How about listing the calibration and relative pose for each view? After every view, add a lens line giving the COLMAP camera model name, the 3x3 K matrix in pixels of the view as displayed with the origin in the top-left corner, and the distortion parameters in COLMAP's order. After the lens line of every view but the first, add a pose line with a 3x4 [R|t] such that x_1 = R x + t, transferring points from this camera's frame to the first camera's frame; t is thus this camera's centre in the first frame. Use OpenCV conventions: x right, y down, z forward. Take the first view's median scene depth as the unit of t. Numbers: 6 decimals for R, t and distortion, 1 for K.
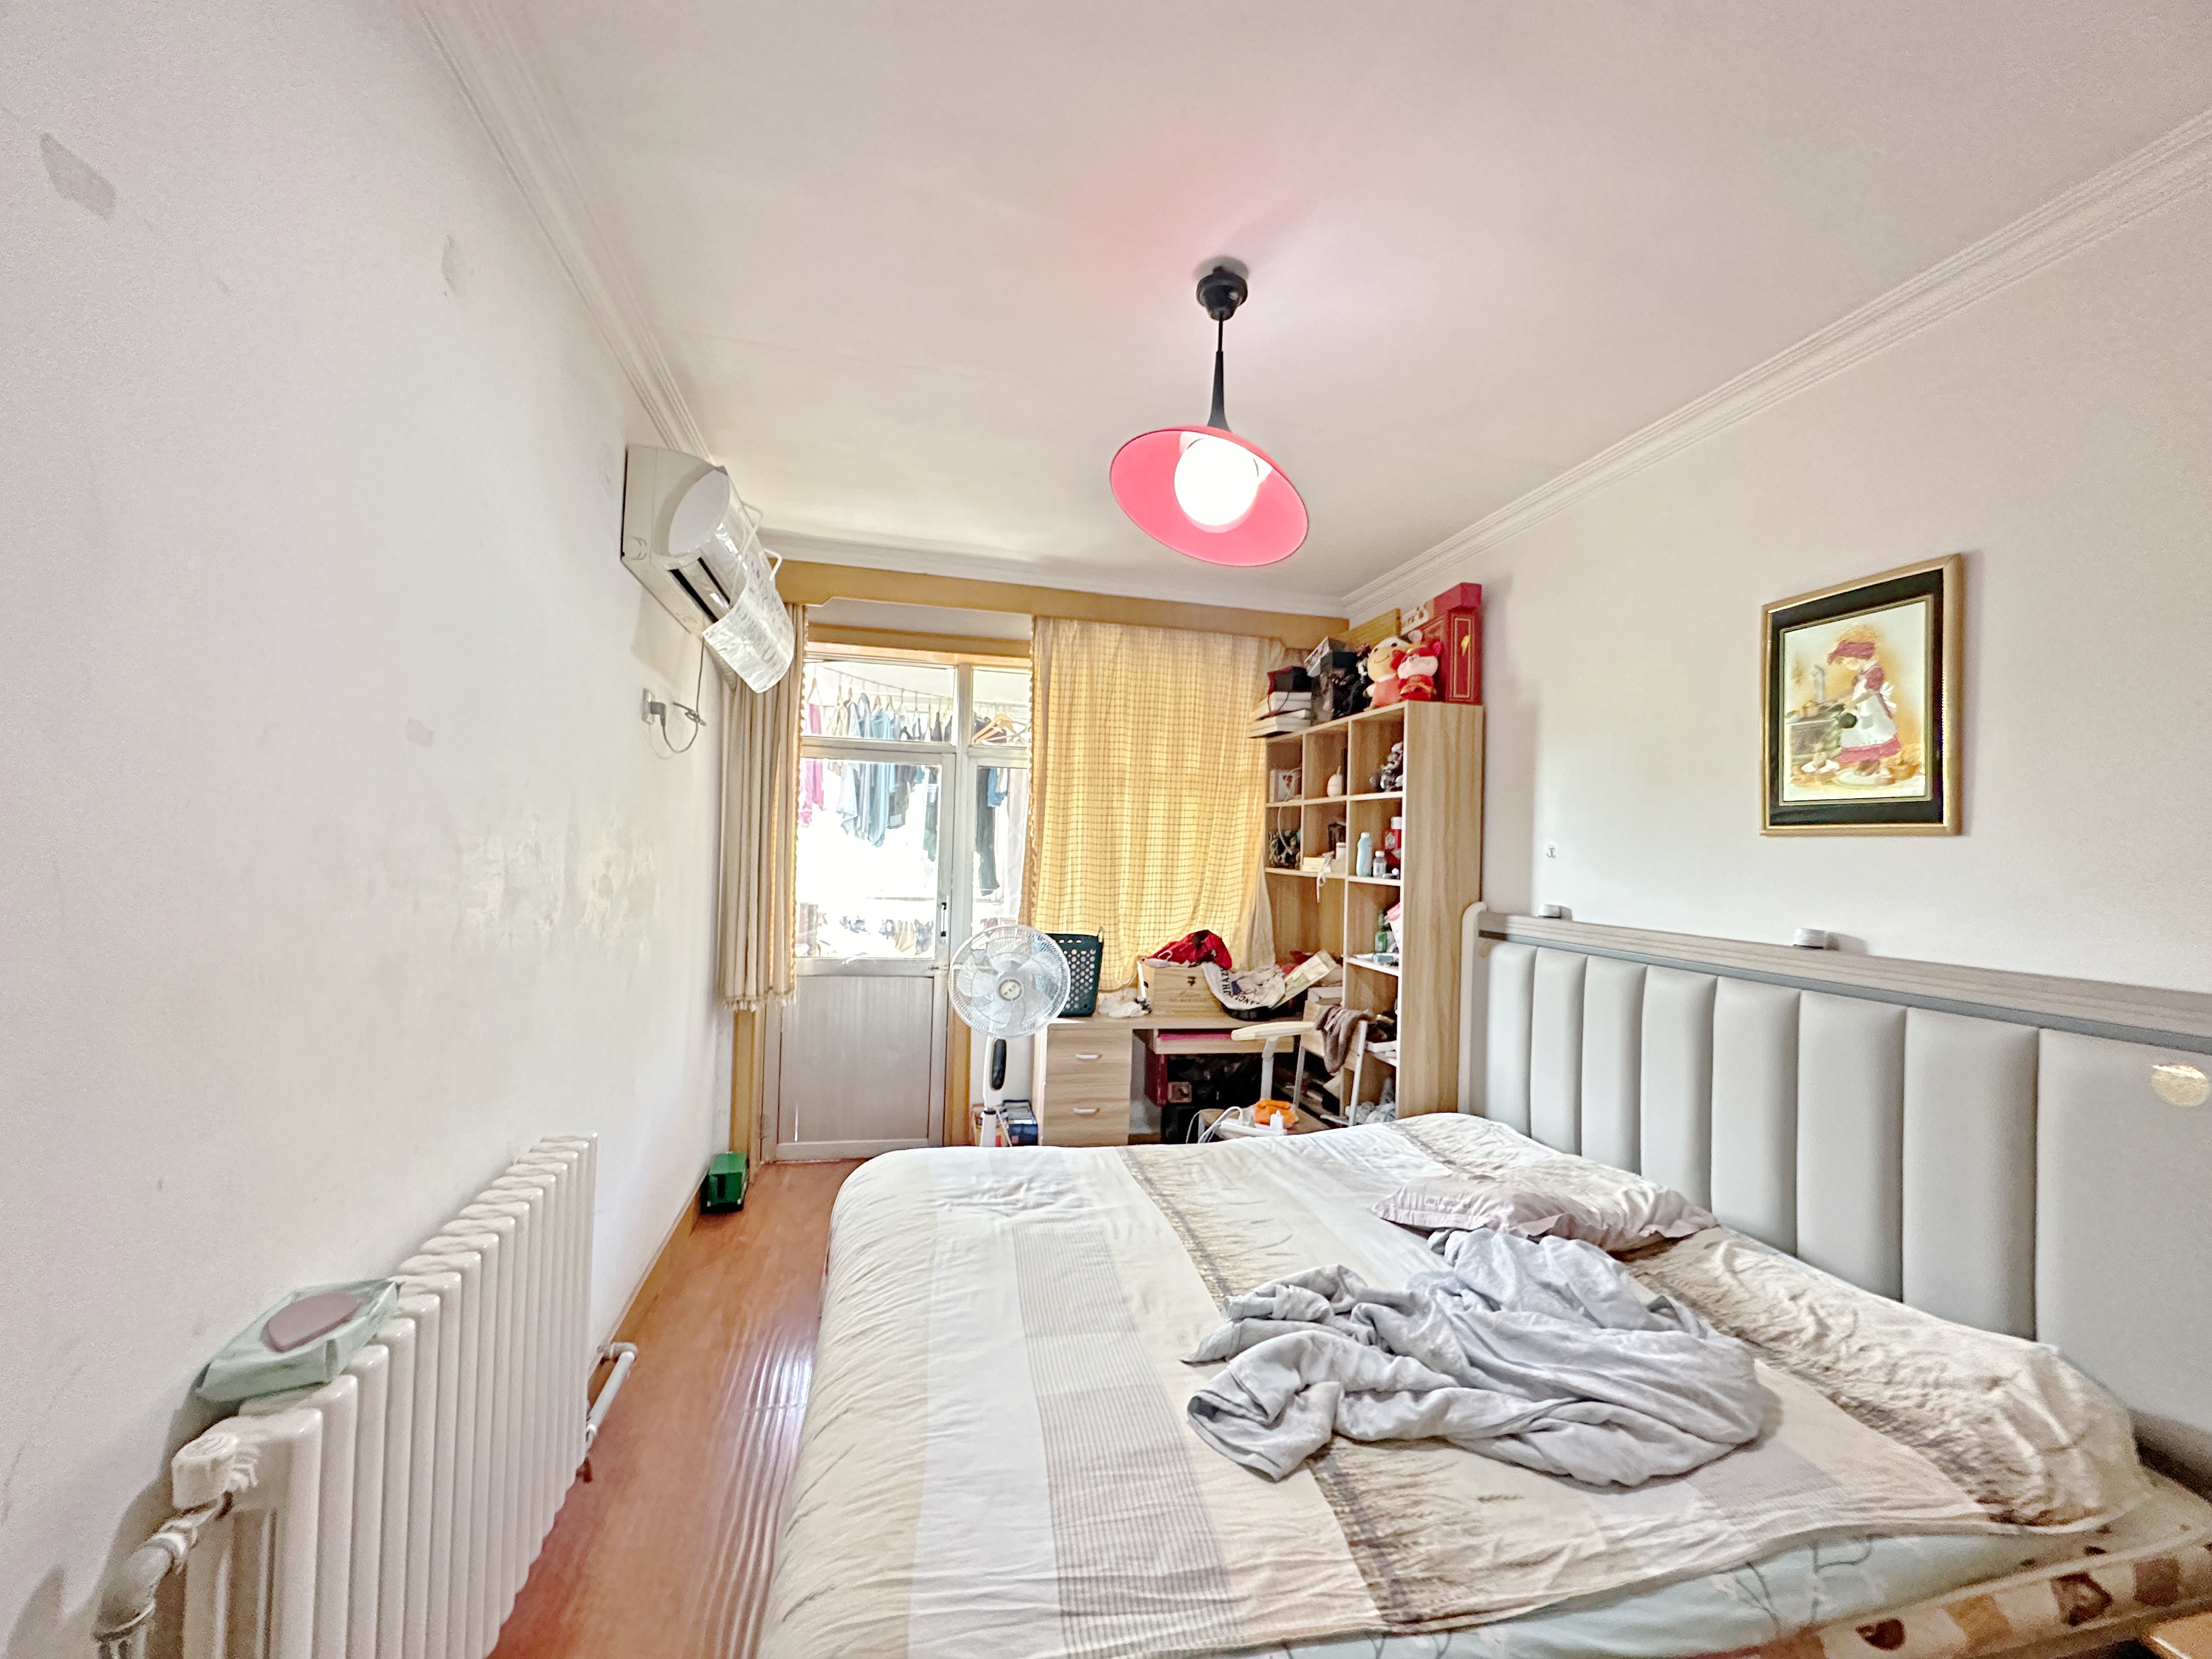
lens RADIAL K [[884.9, 0, 1107.9], [0, 884.9, 831.8], [0, 0, 1]] dist [-0.000257, 0.000027]
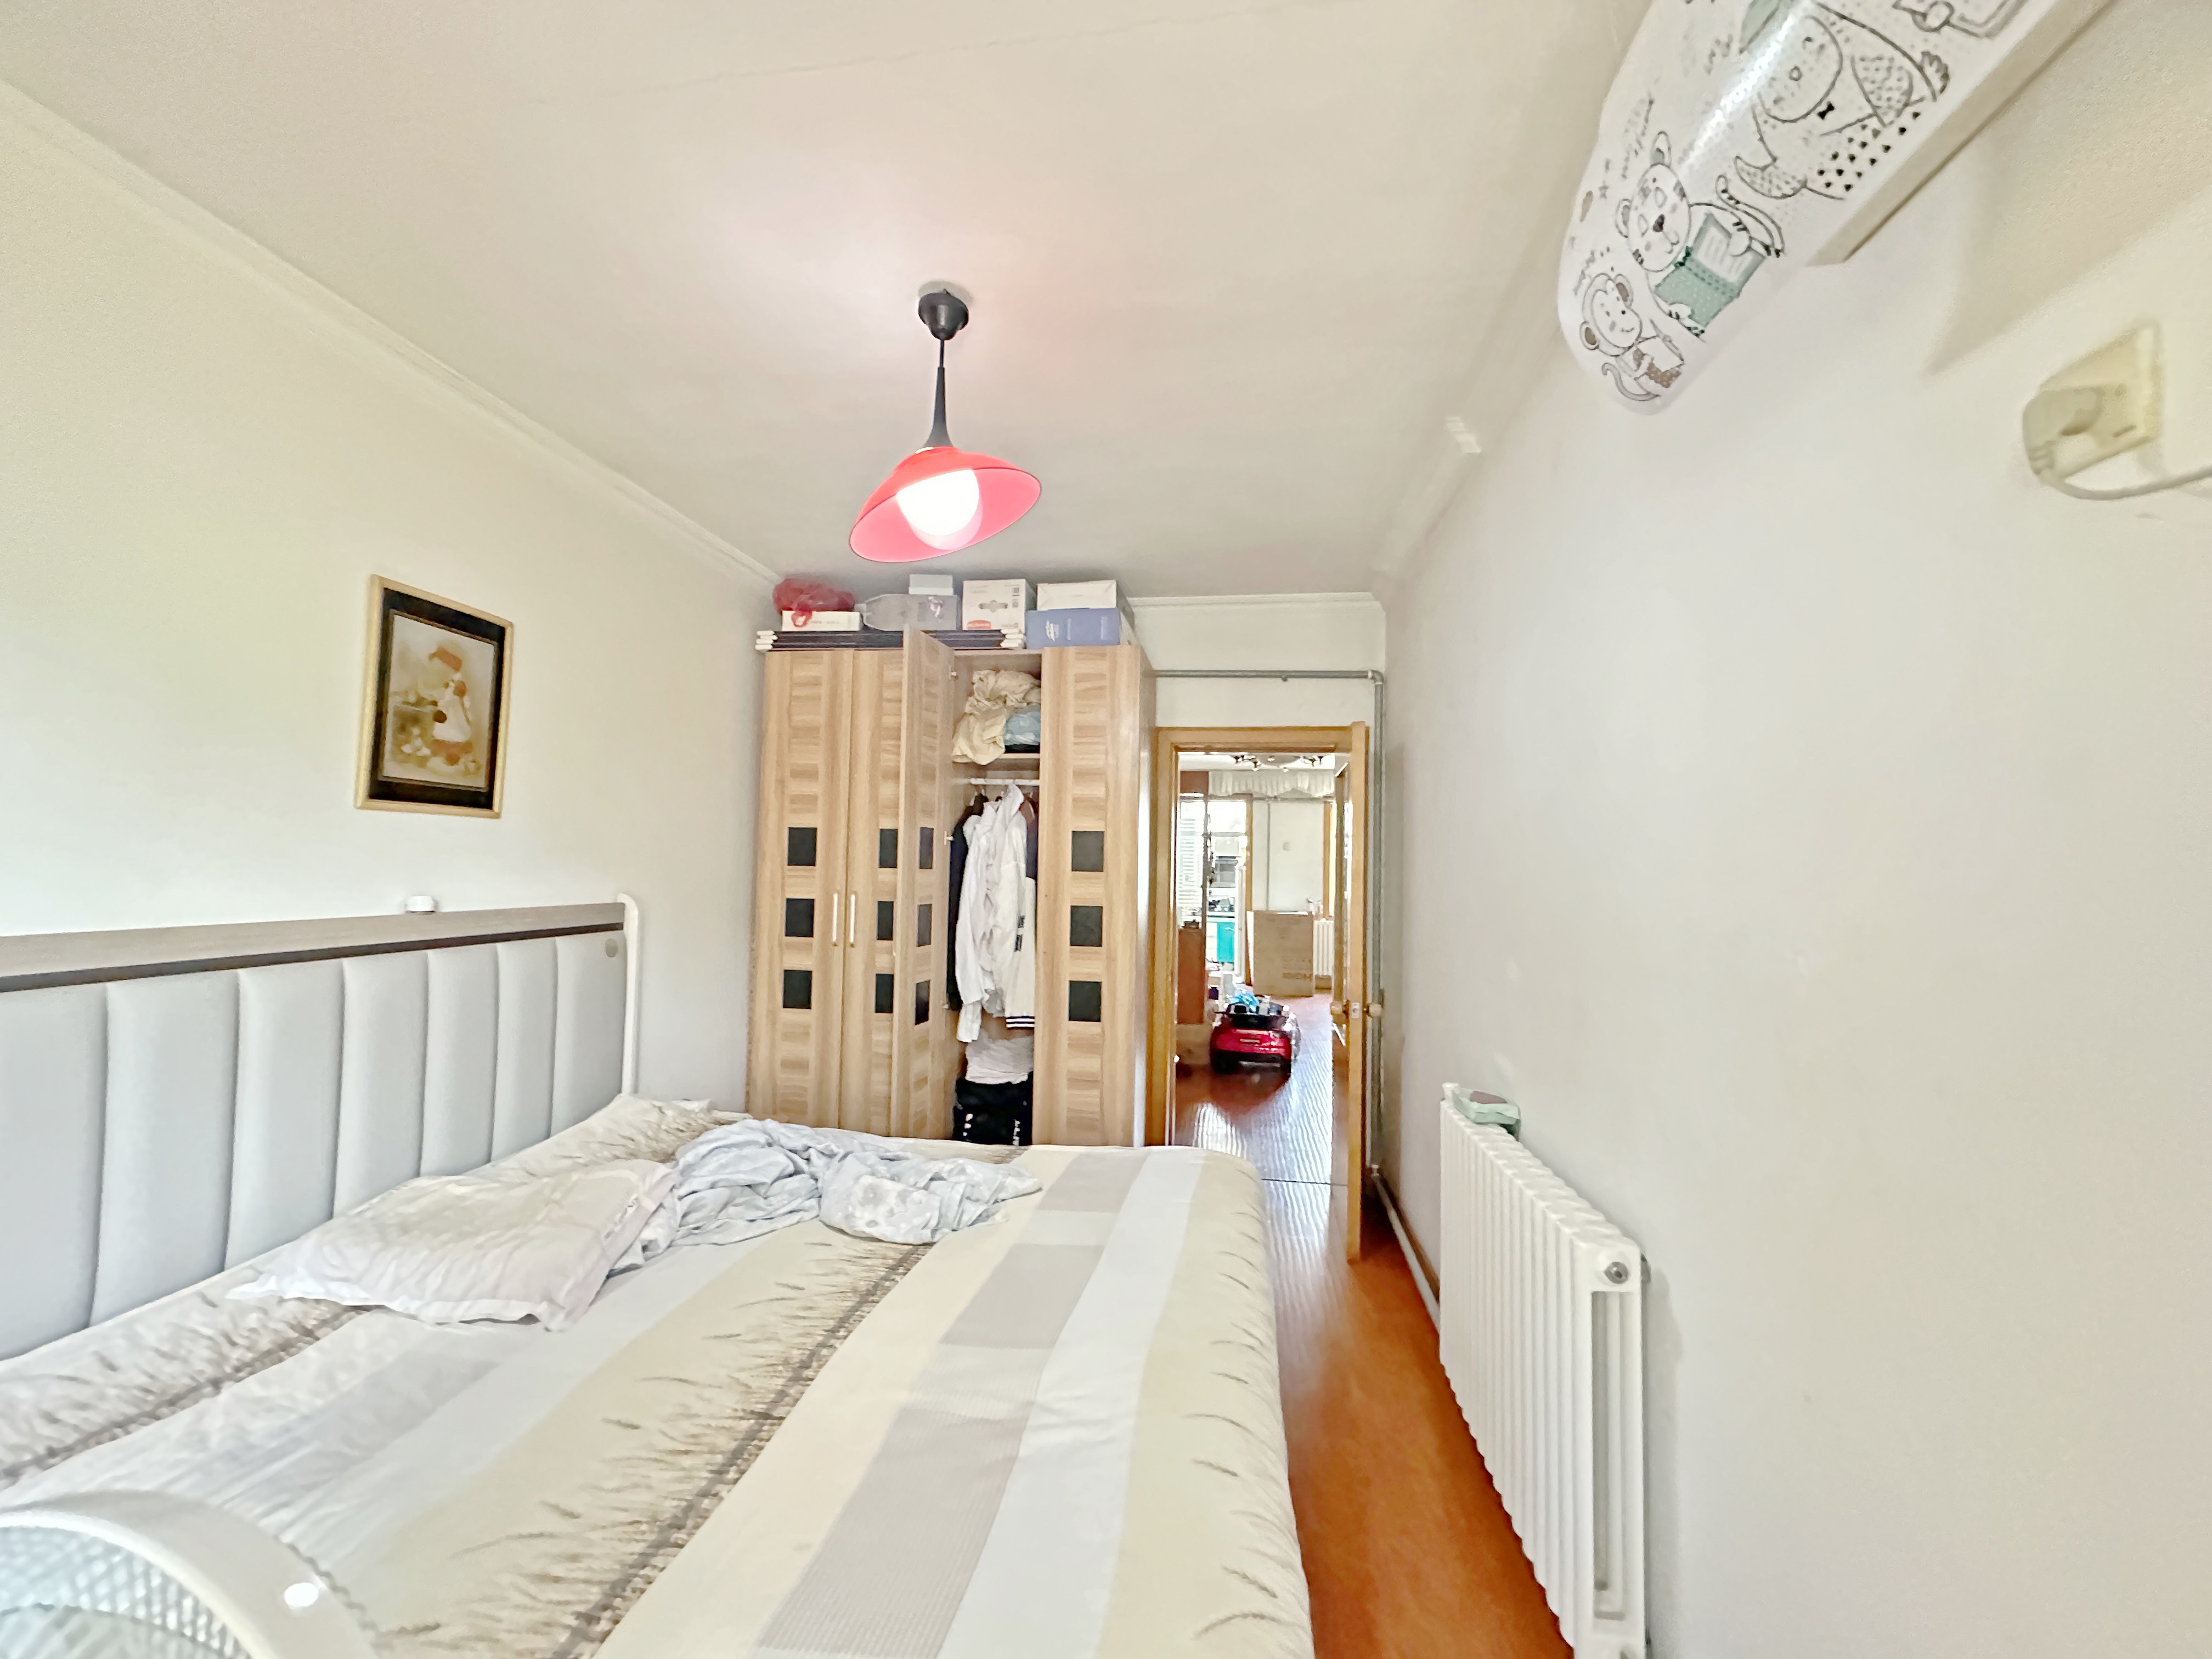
lens RADIAL K [[884.9, 0, 1109.7], [0, 884.9, 830.4], [0, 0, 1]] dist [-0.000257, 0.000027]
pose [[-0.935825, -0.026671, 0.351453, -0.415079], [-0.050050, 0.997084, -0.057603, 0.048801], [-0.348892, -0.071496, -0.934432, 1.767422]]
